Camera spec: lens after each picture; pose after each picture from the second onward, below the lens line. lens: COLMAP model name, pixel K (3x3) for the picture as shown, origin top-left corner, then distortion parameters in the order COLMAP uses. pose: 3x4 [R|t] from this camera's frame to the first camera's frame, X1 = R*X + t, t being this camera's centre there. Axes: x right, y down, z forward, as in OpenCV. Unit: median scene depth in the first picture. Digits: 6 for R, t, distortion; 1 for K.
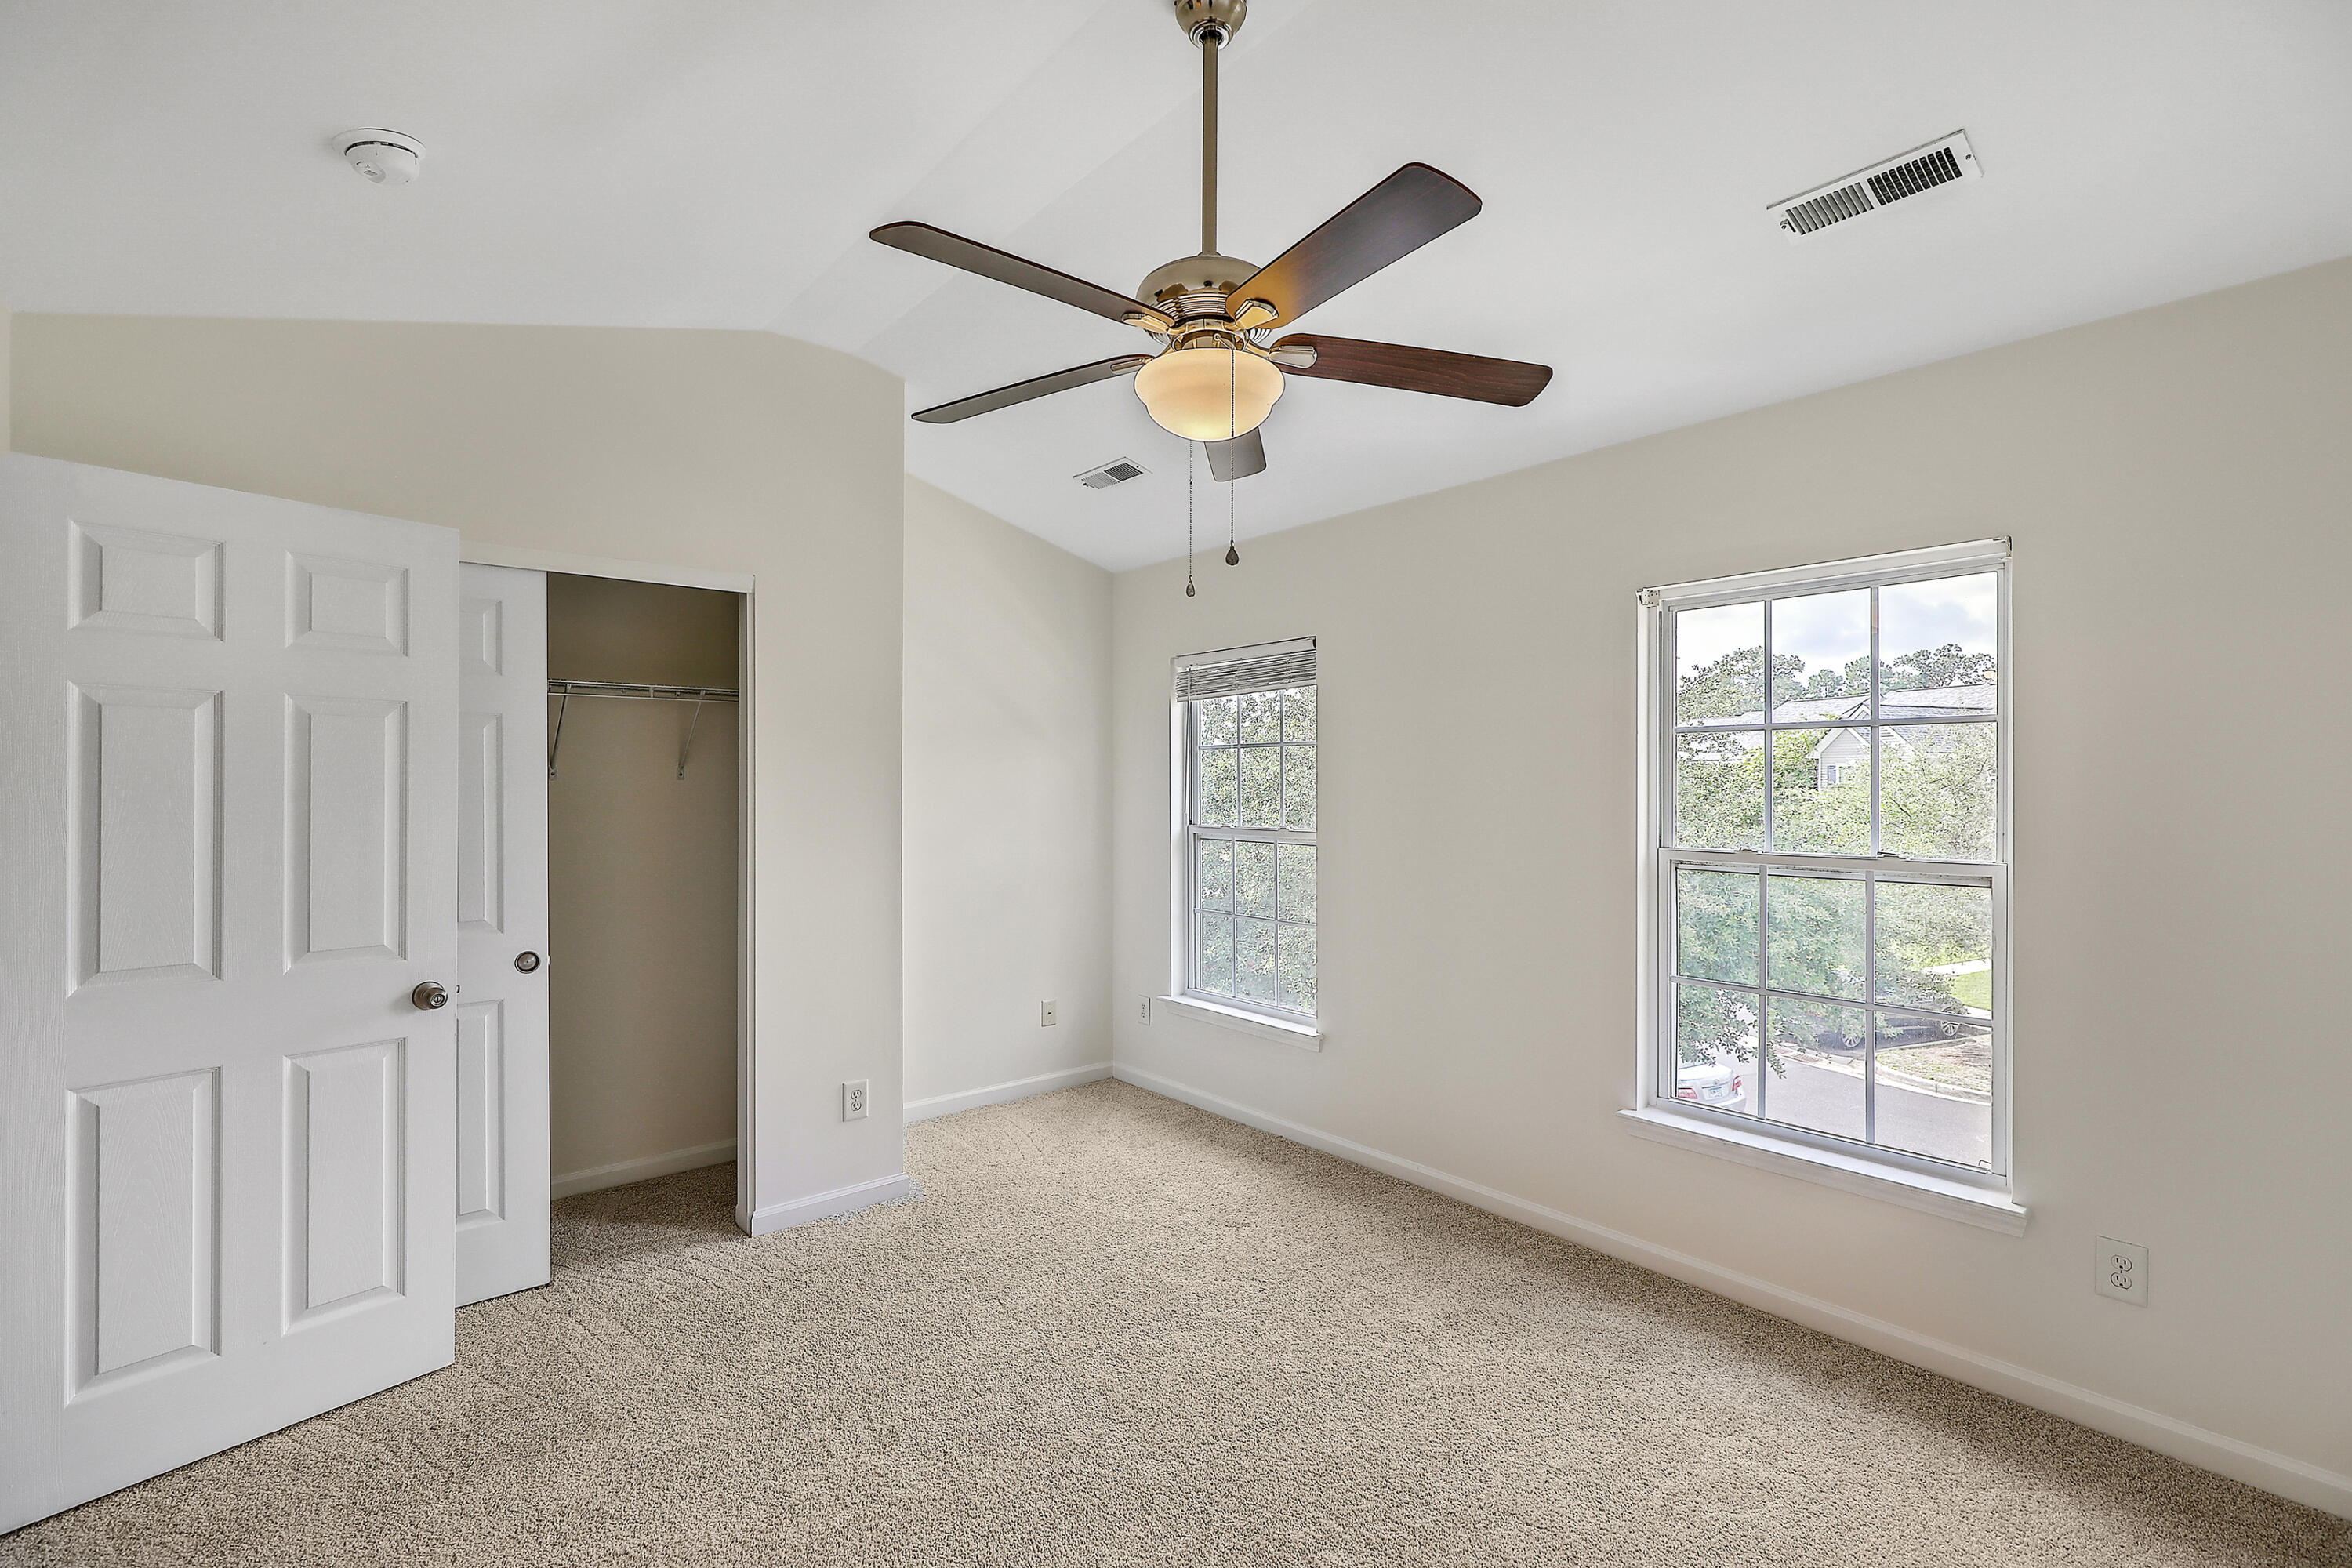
lens RADIAL K [[1067.1, 0, 1178.6], [0, 1067.1, 786.0], [0, 0, 1]] dist [-0.000704, -0.000264]
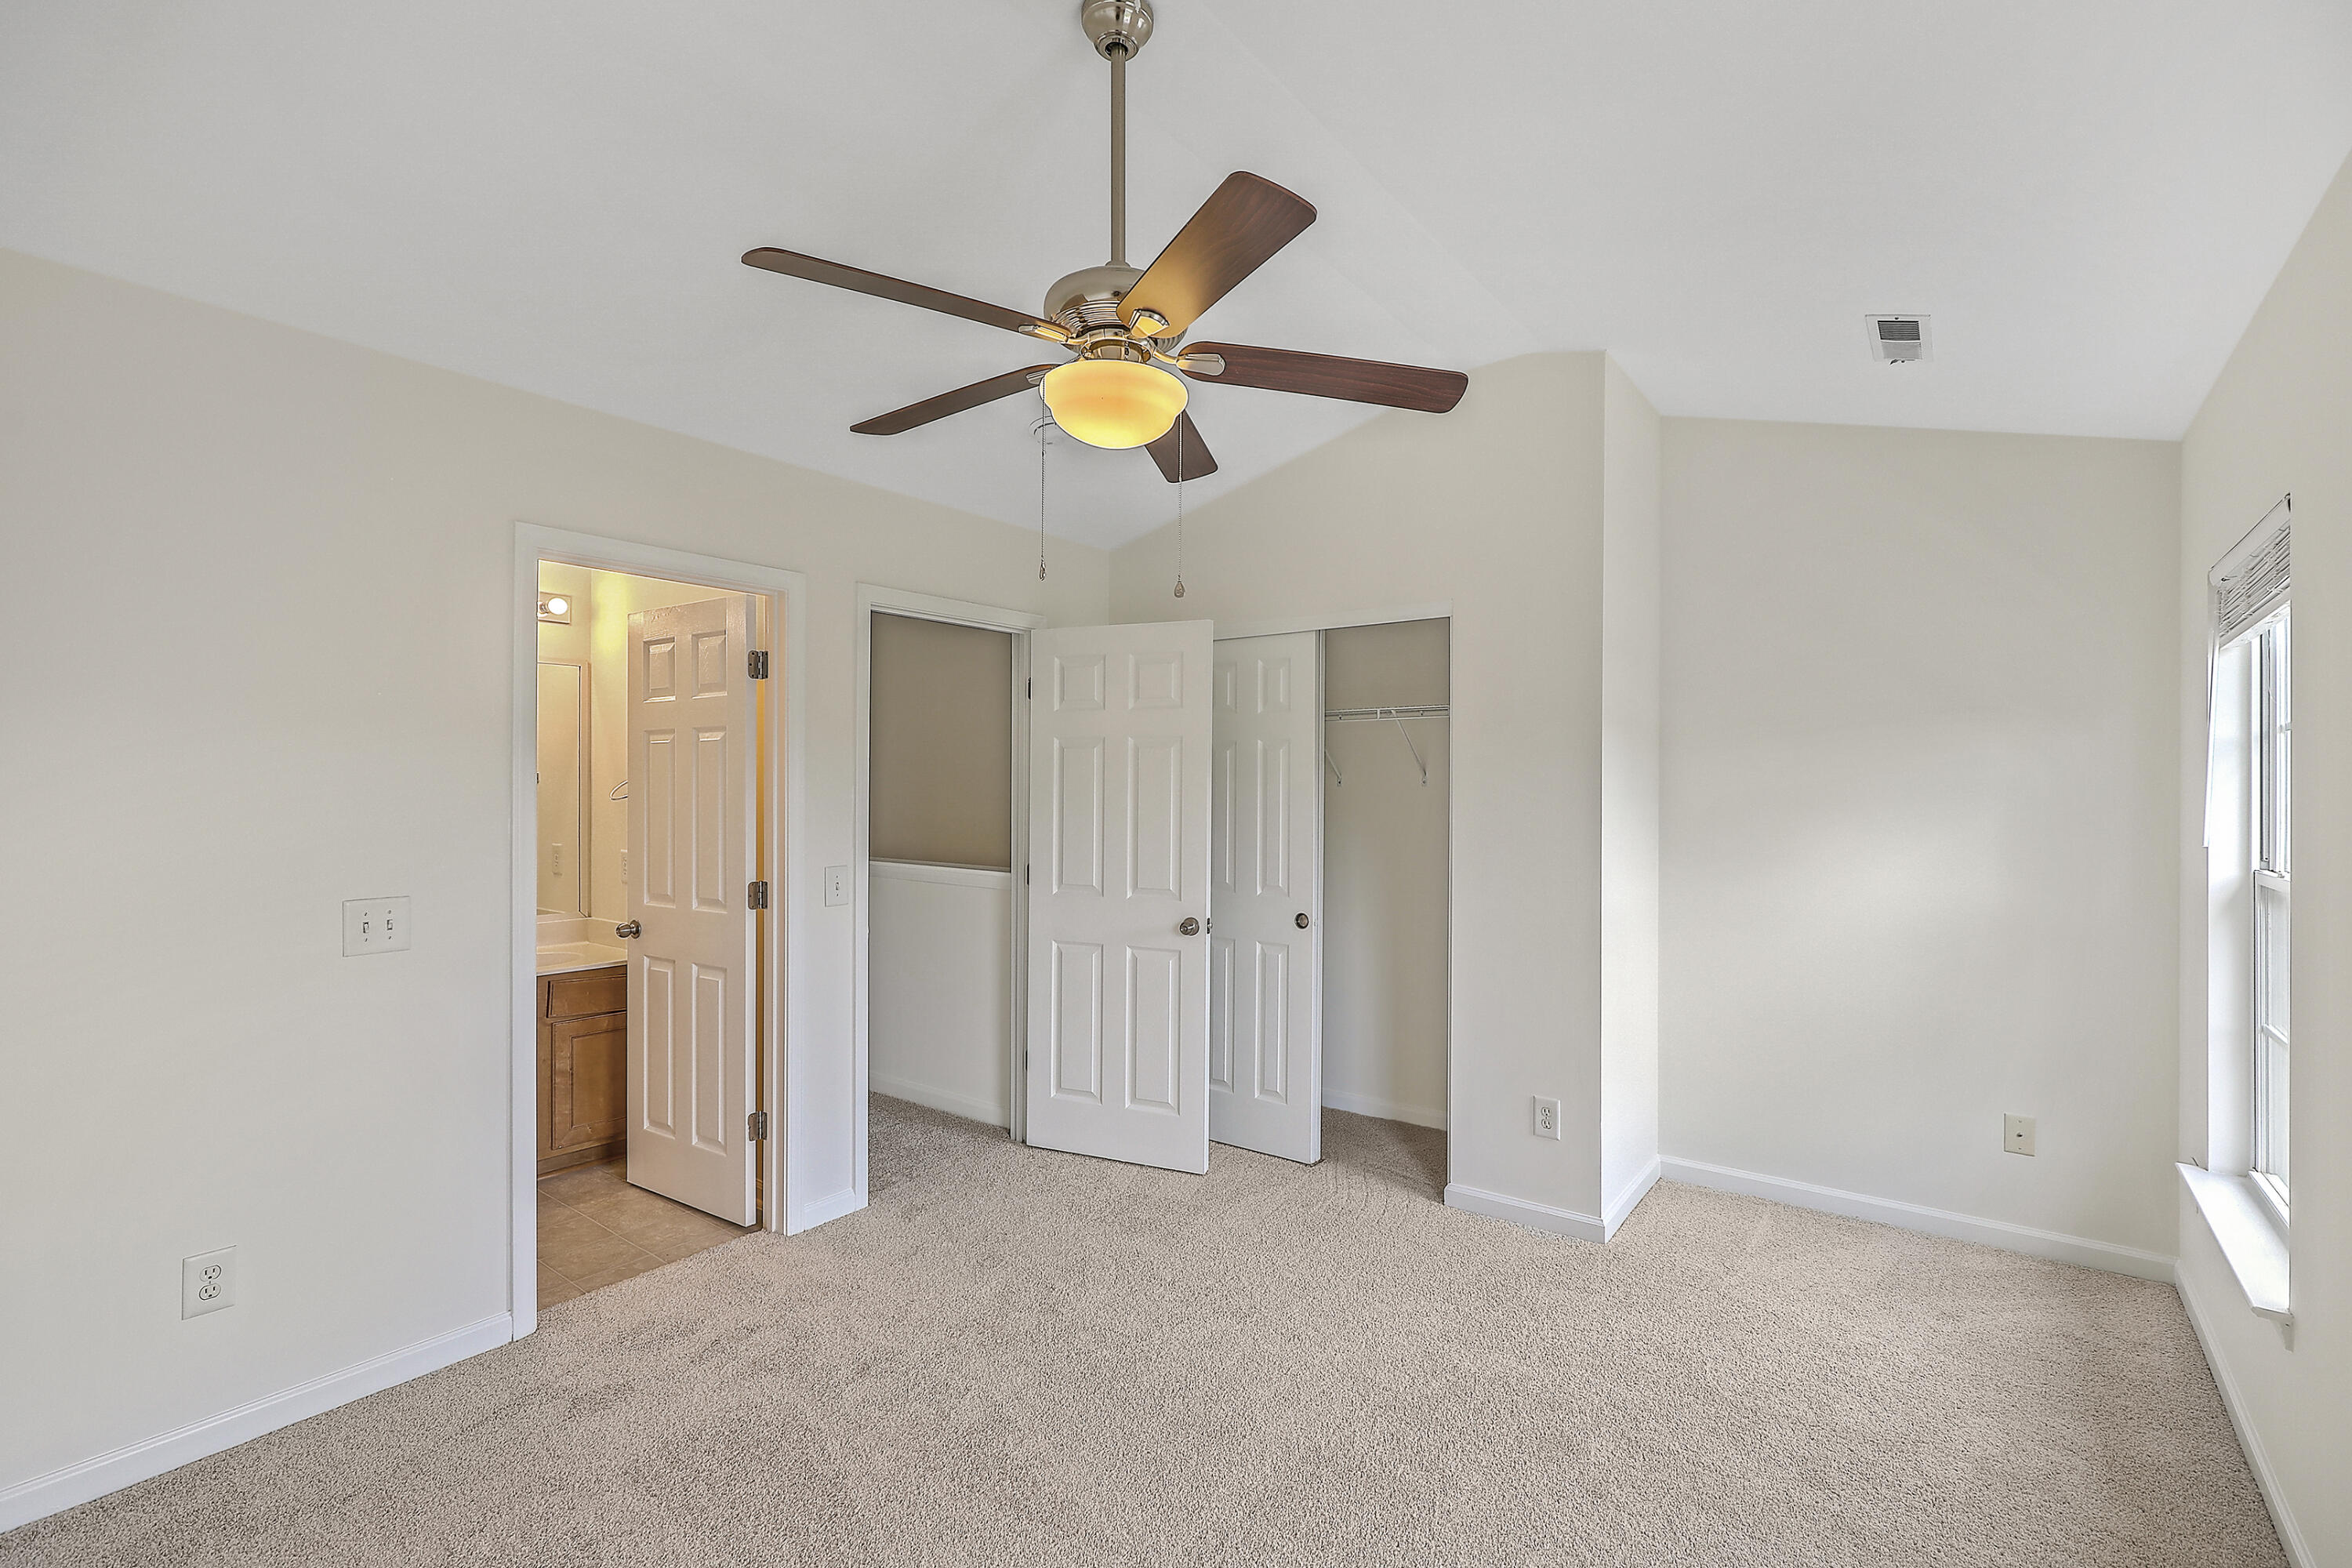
lens RADIAL K [[1067.1, 0, 1174.0], [0, 1067.1, 783.7], [0, 0, 1]] dist [-0.000704, -0.000264]
pose [[0.209456, -0.005535, -0.977802, 0.603102], [-0.004850, 0.999966, -0.006699, 0.000688], [0.977806, 0.006145, 0.209422, 0.491632]]
